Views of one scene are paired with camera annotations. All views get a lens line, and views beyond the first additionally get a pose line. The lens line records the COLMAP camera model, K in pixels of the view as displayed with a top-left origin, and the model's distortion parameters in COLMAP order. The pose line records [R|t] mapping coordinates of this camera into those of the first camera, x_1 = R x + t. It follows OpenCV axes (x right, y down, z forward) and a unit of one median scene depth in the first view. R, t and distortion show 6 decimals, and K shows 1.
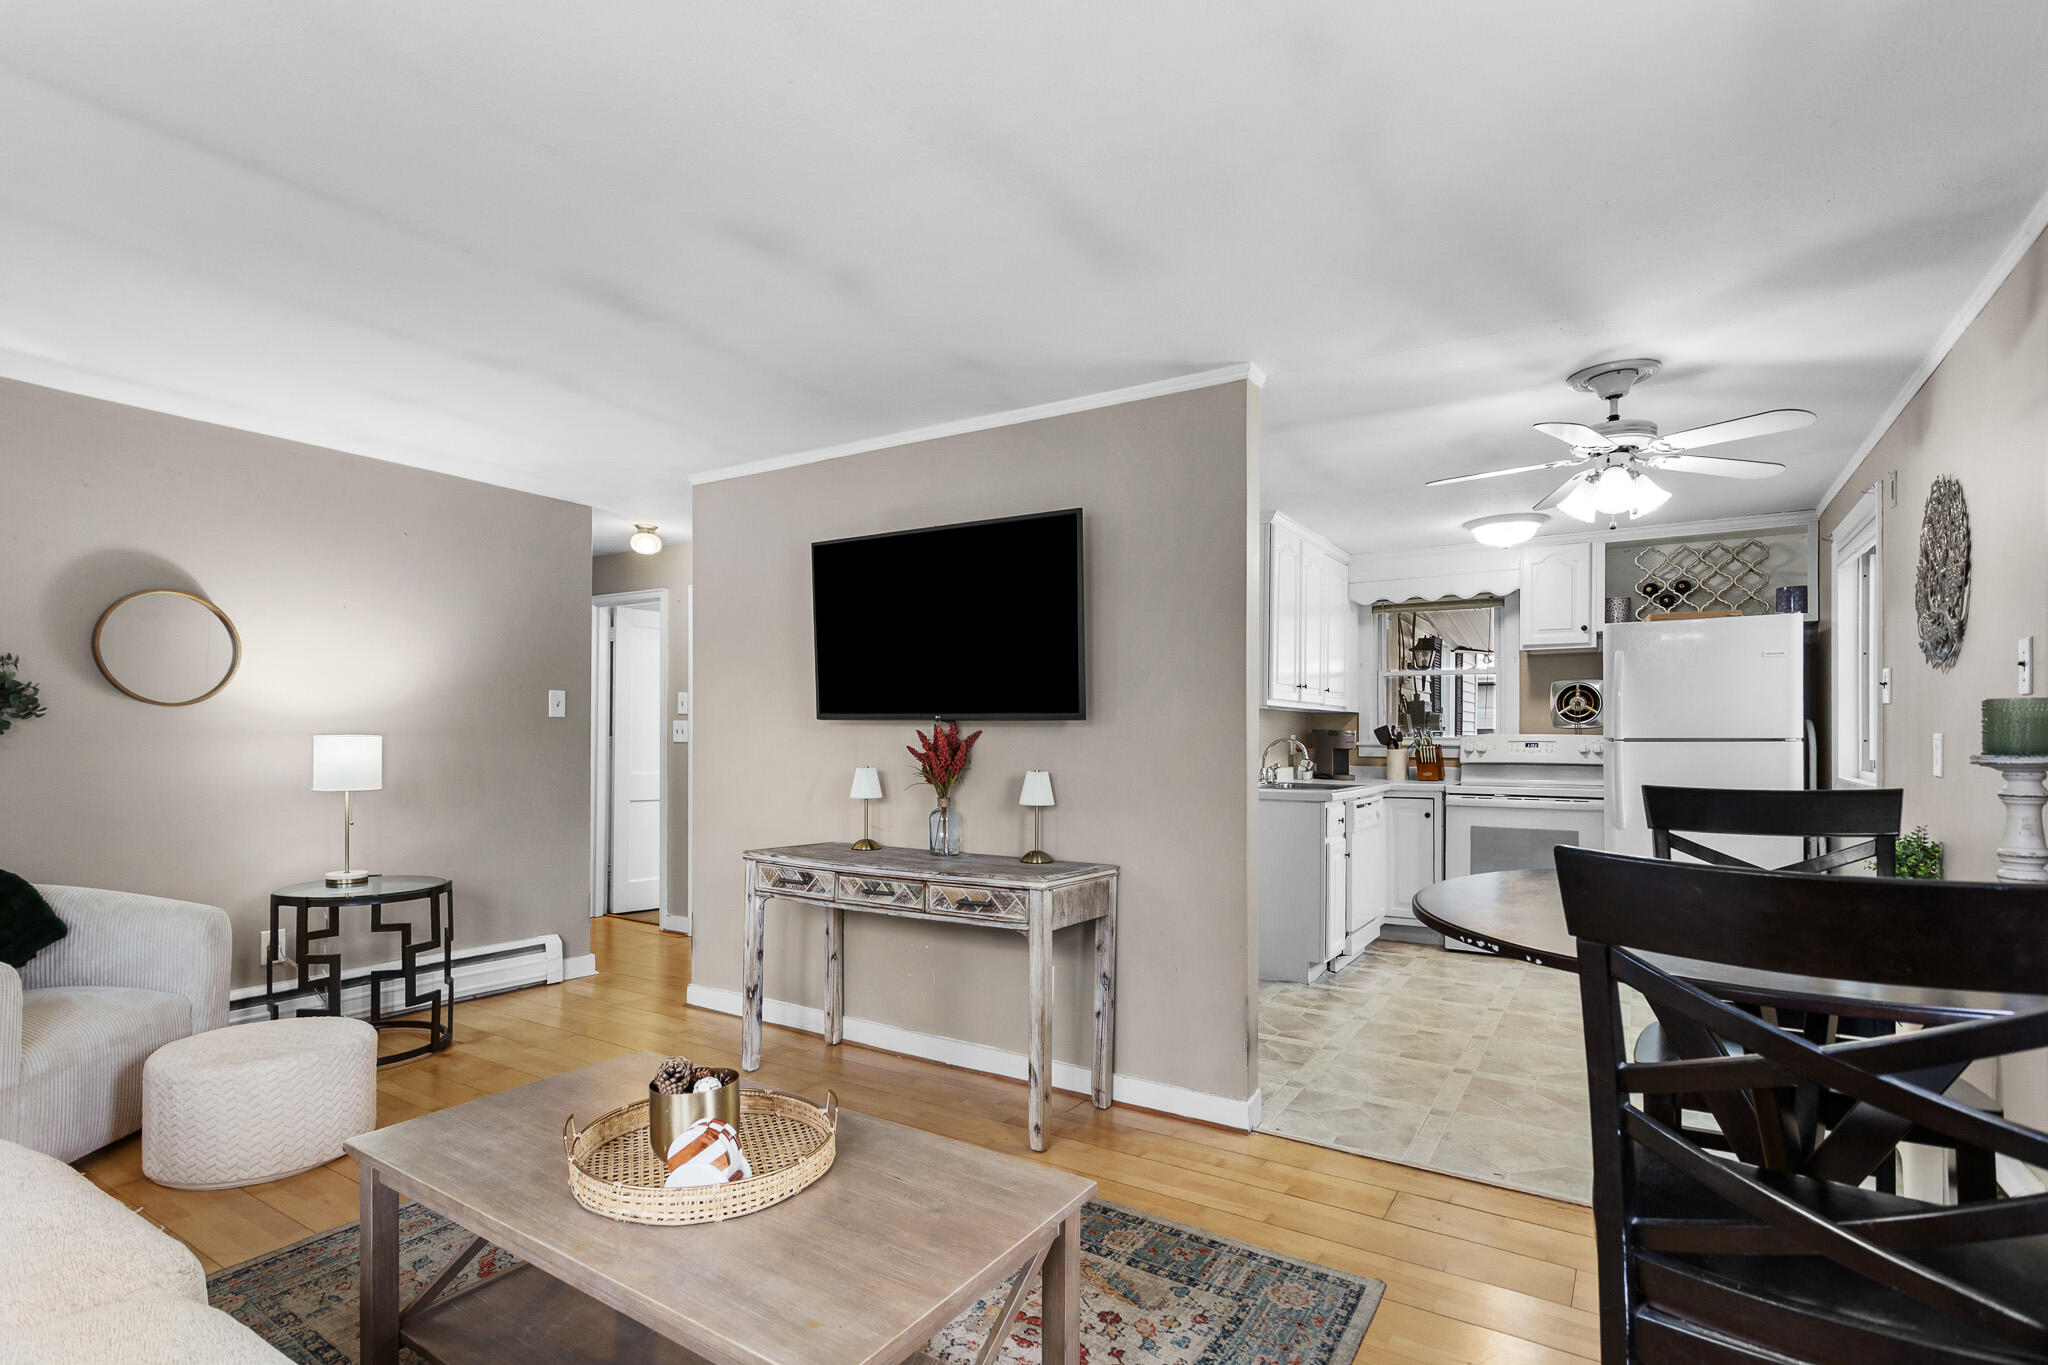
lens RADIAL K [[996.2, 0, 993.1], [0, 996.2, 731.8], [0, 0, 1]] dist [-0.005707, 0.002186]
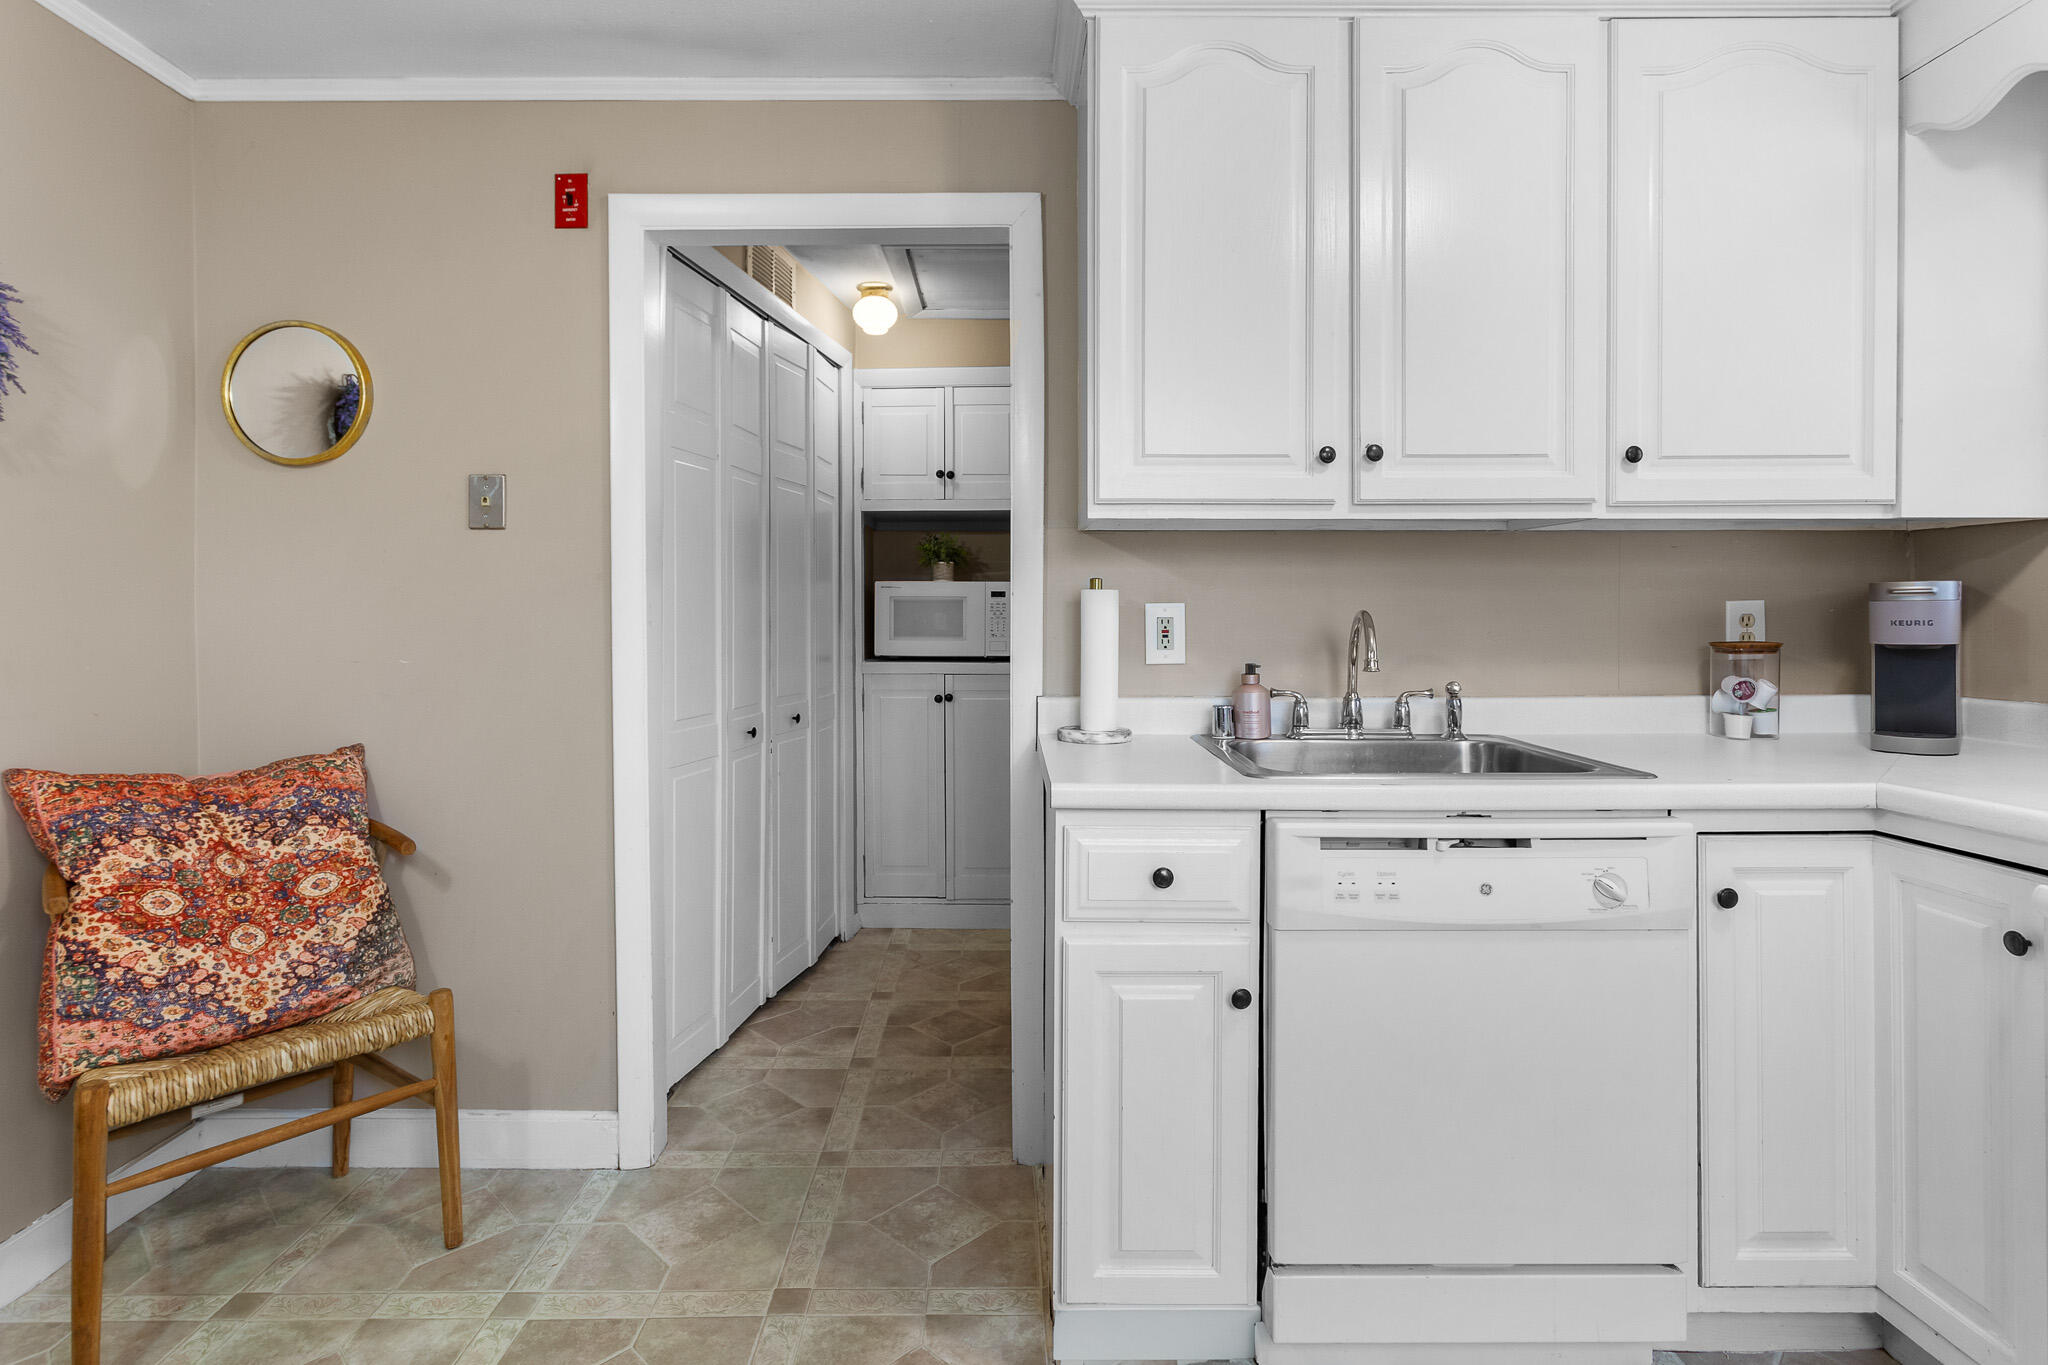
lens RADIAL K [[996.2, 0, 988.9], [0, 996.2, 618.6], [0, 0, 1]] dist [-0.005707, 0.002186]
pose [[0.553056, -0.000853, -0.833144, 0.508579], [0.004160, 0.999990, 0.001737, 0.008629], [0.833134, -0.004427, 0.553054, 0.698990]]
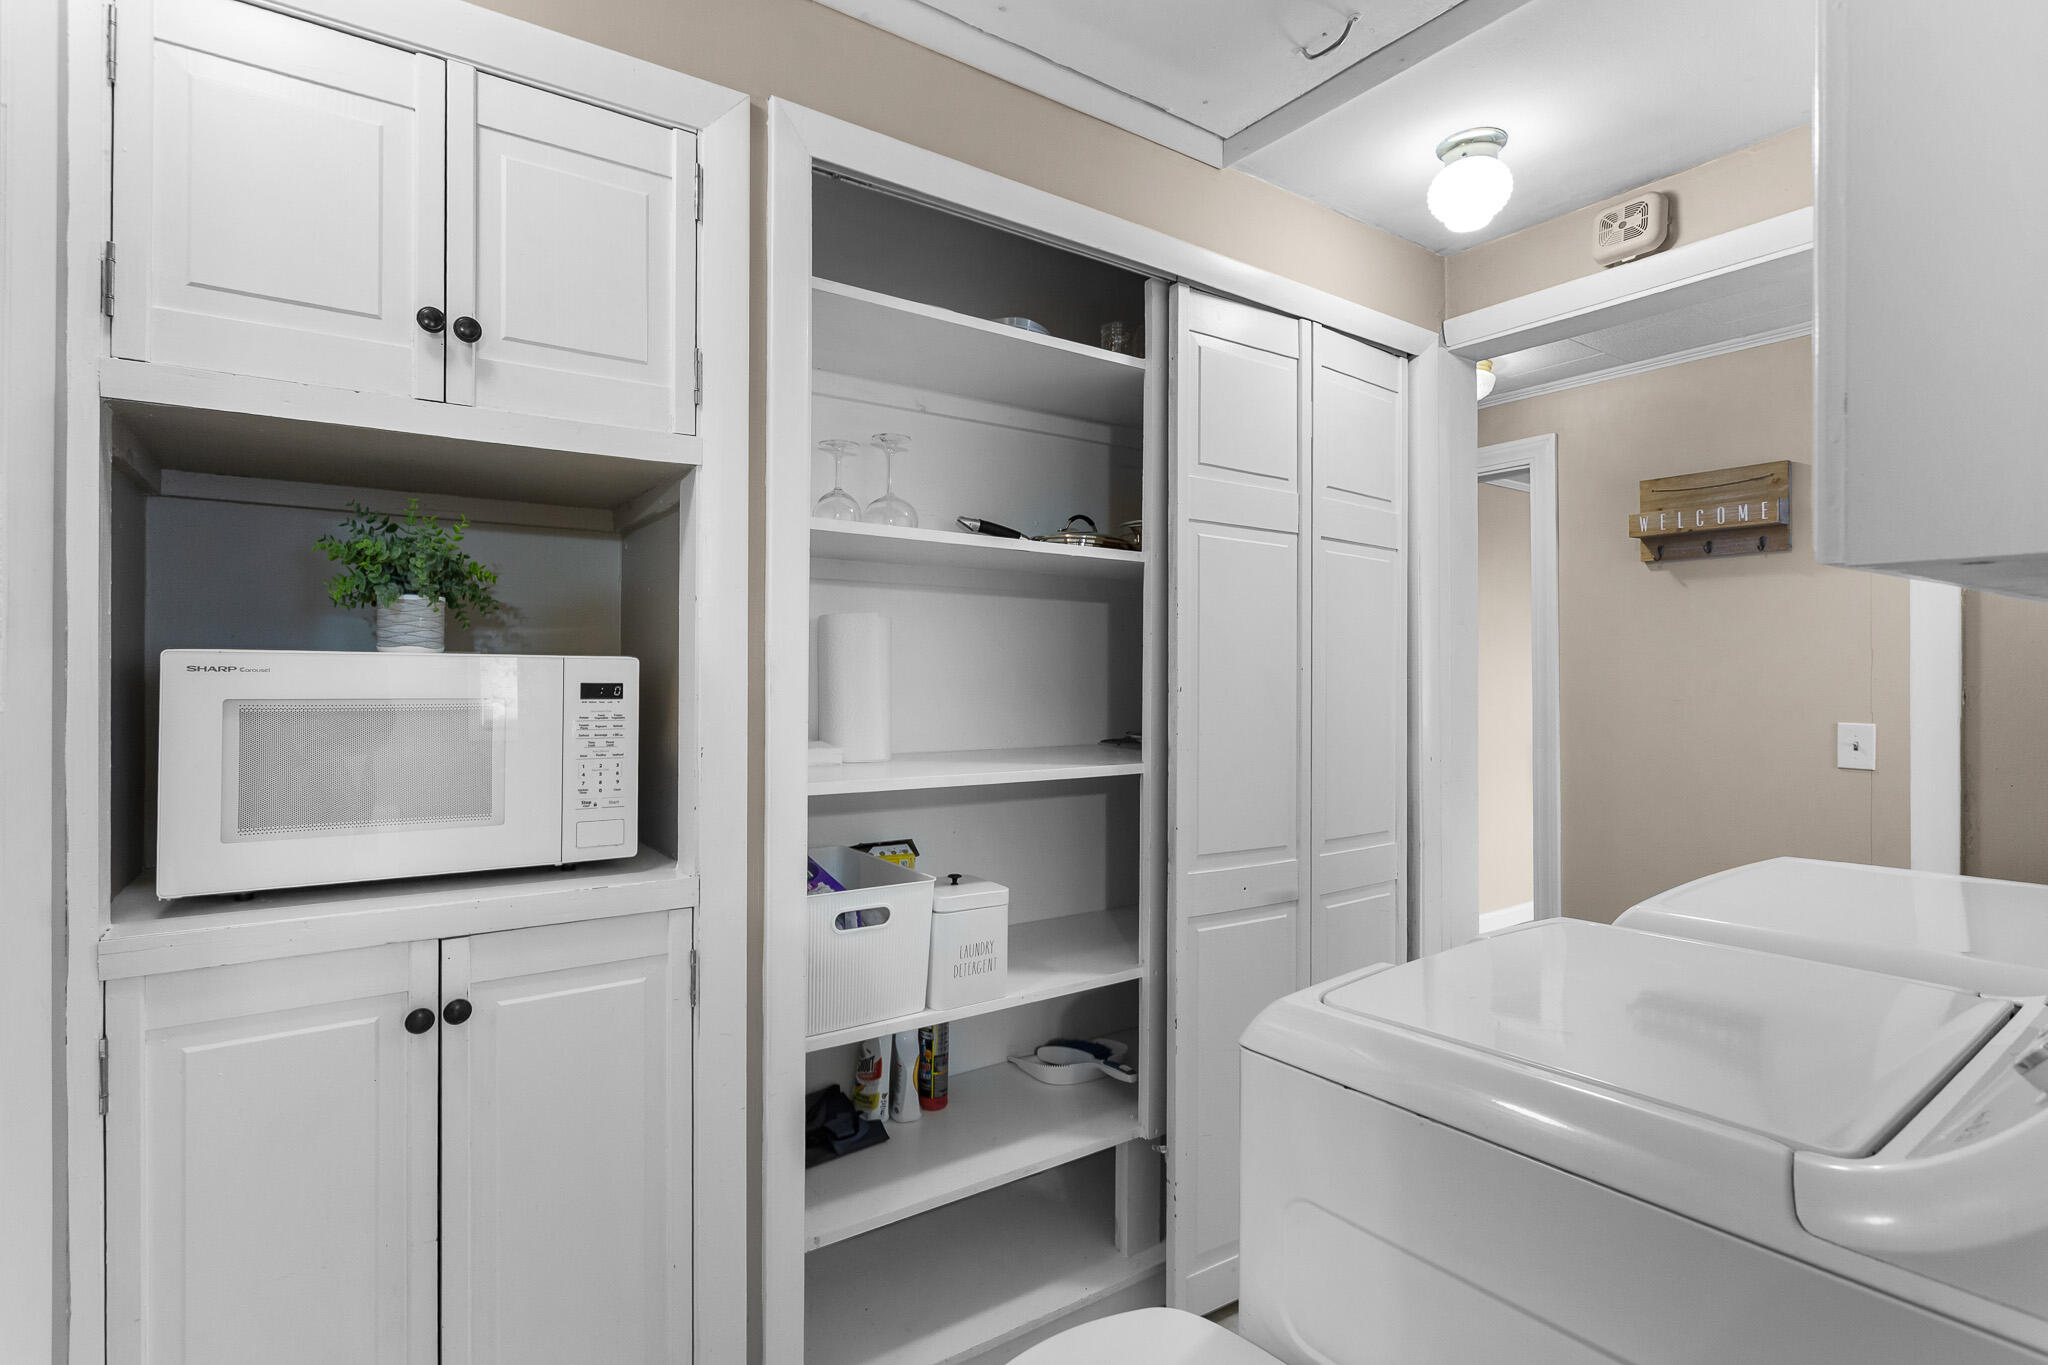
lens RADIAL K [[996.2, 0, 1010.1], [0, 996.2, 663.8], [0, 0, 1]] dist [-0.005707, 0.002186]
pose [[0.933820, -0.001877, -0.357737, 0.113538], [0.000788, 0.999995, -0.003189, -0.013410], [0.357742, 0.002696, 0.933817, 0.893201]]
